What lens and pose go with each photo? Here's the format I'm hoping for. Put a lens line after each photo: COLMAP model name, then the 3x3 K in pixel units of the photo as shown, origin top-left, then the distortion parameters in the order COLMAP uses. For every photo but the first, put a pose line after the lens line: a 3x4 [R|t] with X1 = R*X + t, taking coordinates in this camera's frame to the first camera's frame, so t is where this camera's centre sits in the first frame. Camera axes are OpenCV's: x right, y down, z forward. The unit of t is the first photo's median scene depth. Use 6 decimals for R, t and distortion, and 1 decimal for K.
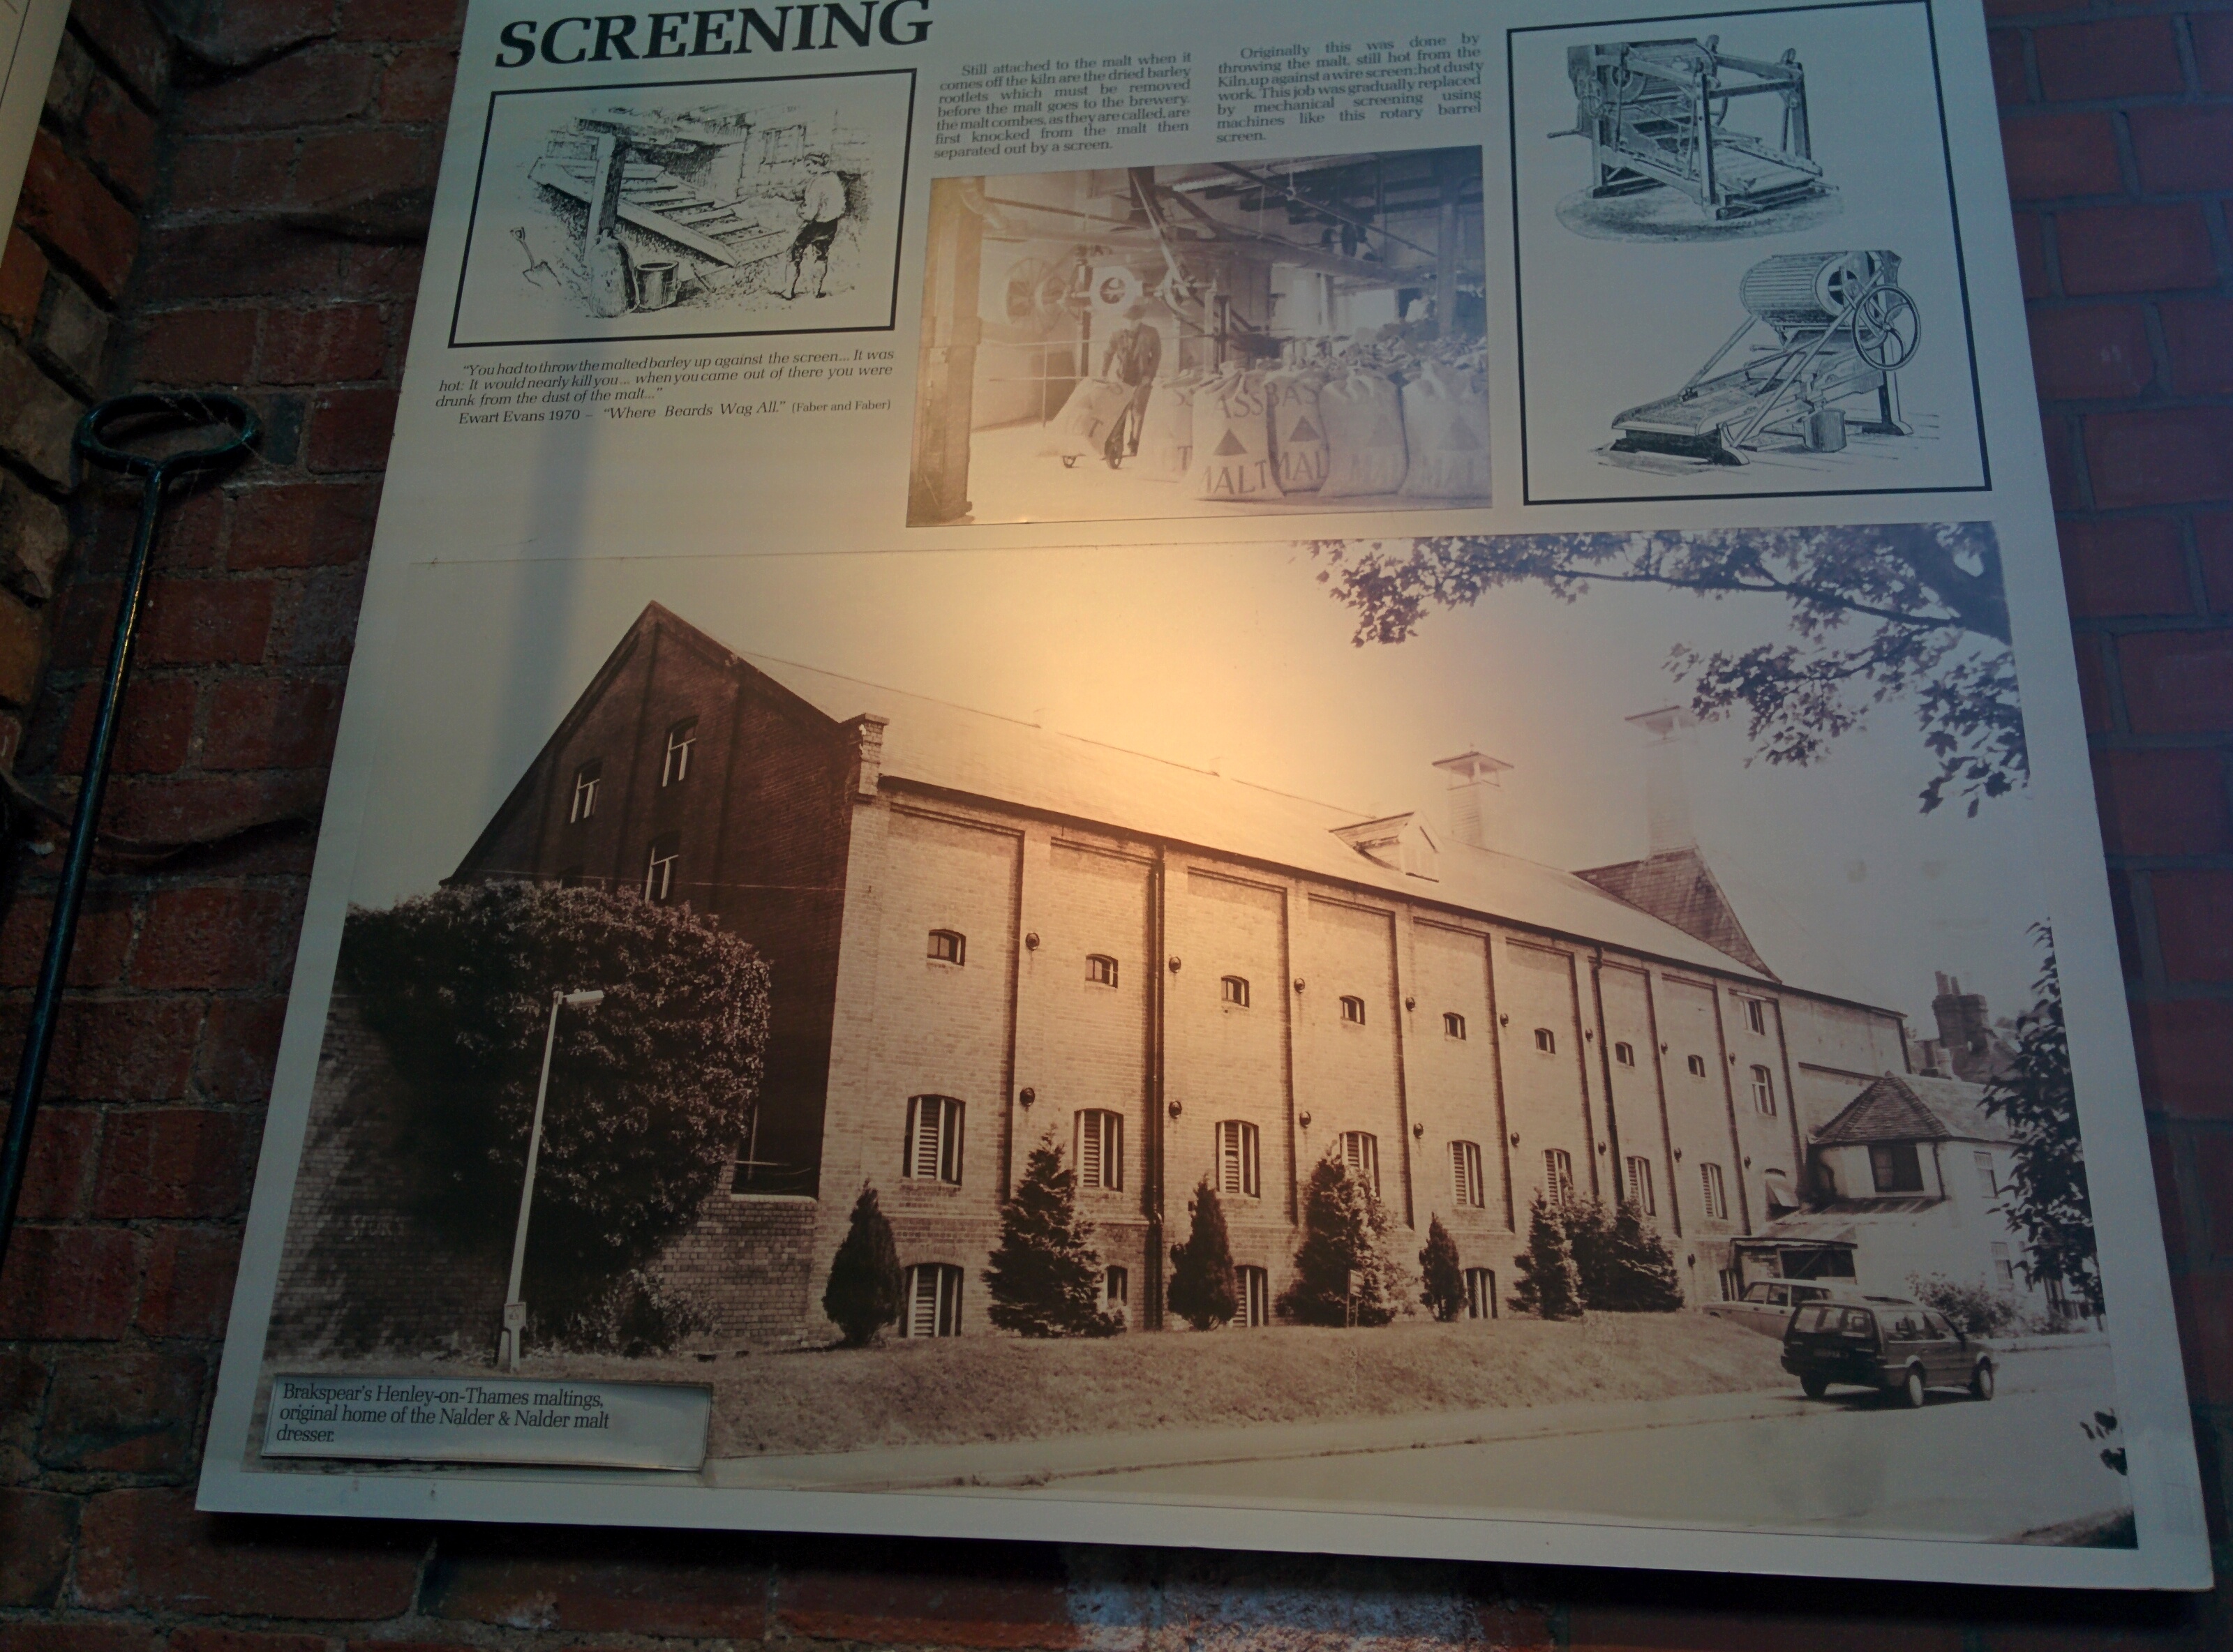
lens RADIAL K [[1976.2, 0, 1125.1], [0, 1976.2, 742.5], [0, 0, 1]] dist [0.115860, -0.134115]
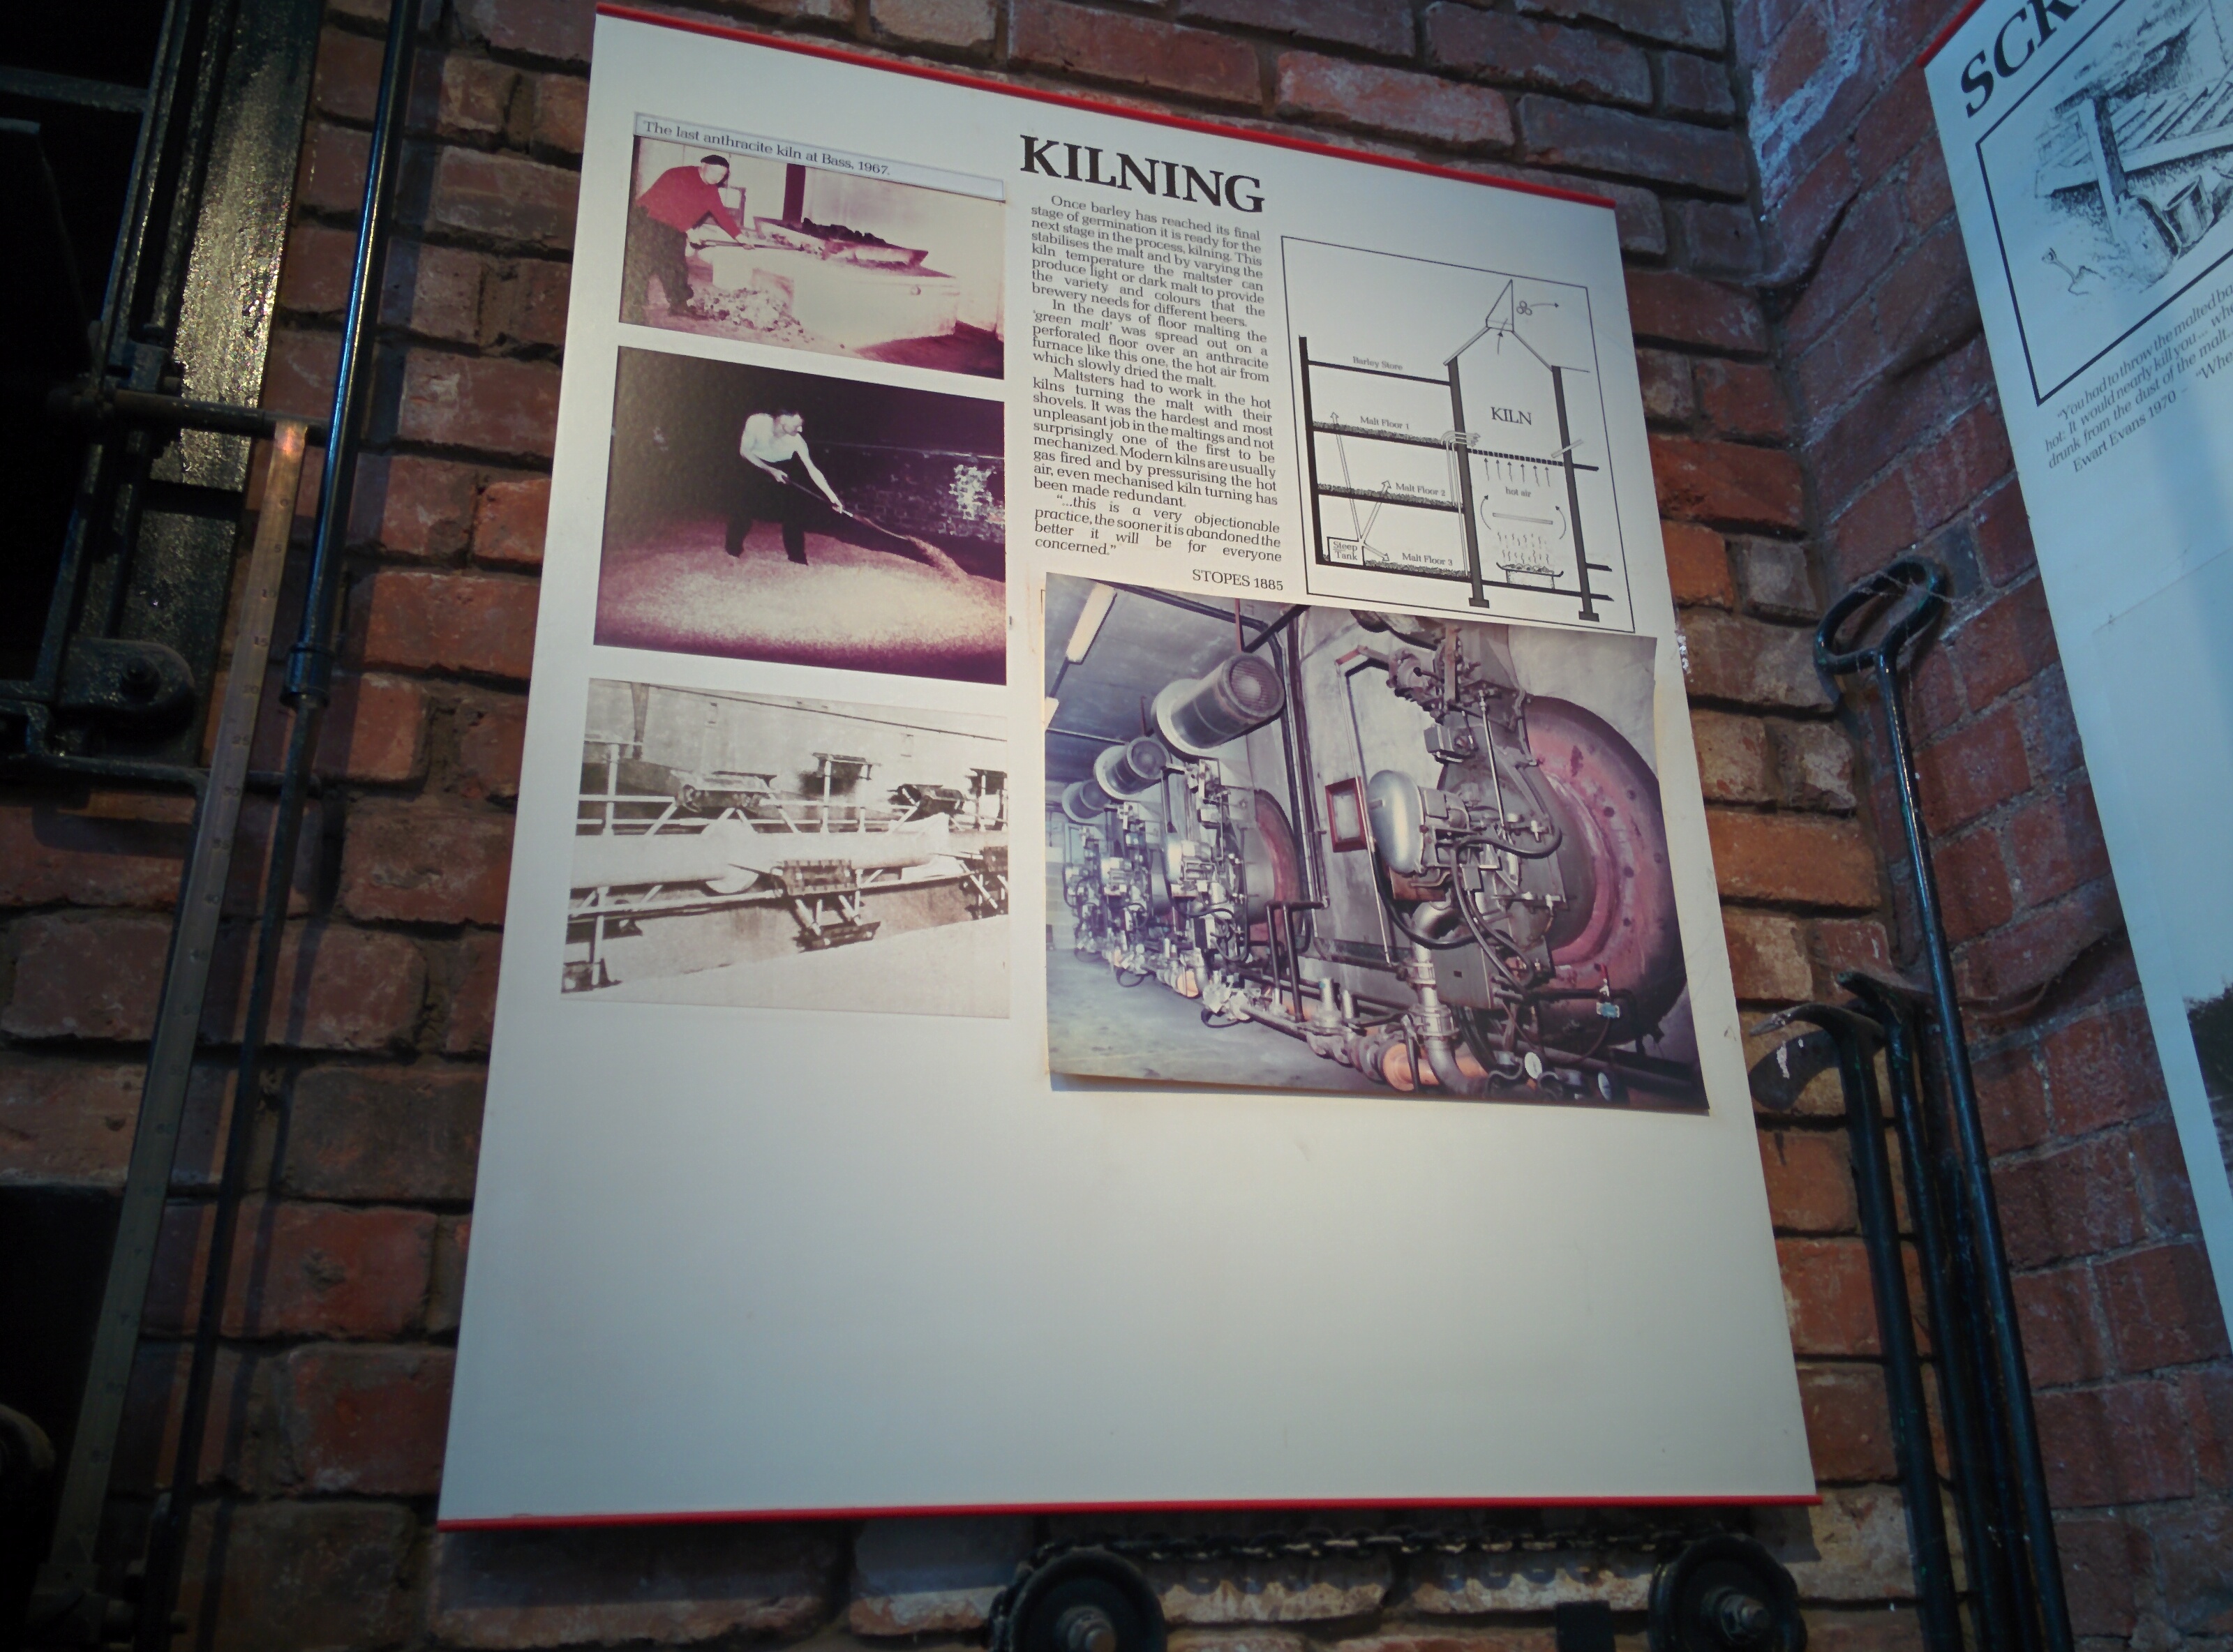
lens RADIAL K [[1976.2, 0, 1125.1], [0, 1976.2, 742.5], [0, 0, 1]] dist [0.115860, -0.134115]
pose [[0.425840, -0.406243, -0.808472, 0.182582], [0.357266, 0.896427, -0.262260, 0.040111], [0.831277, -0.177159, 0.526871, 0.118561]]
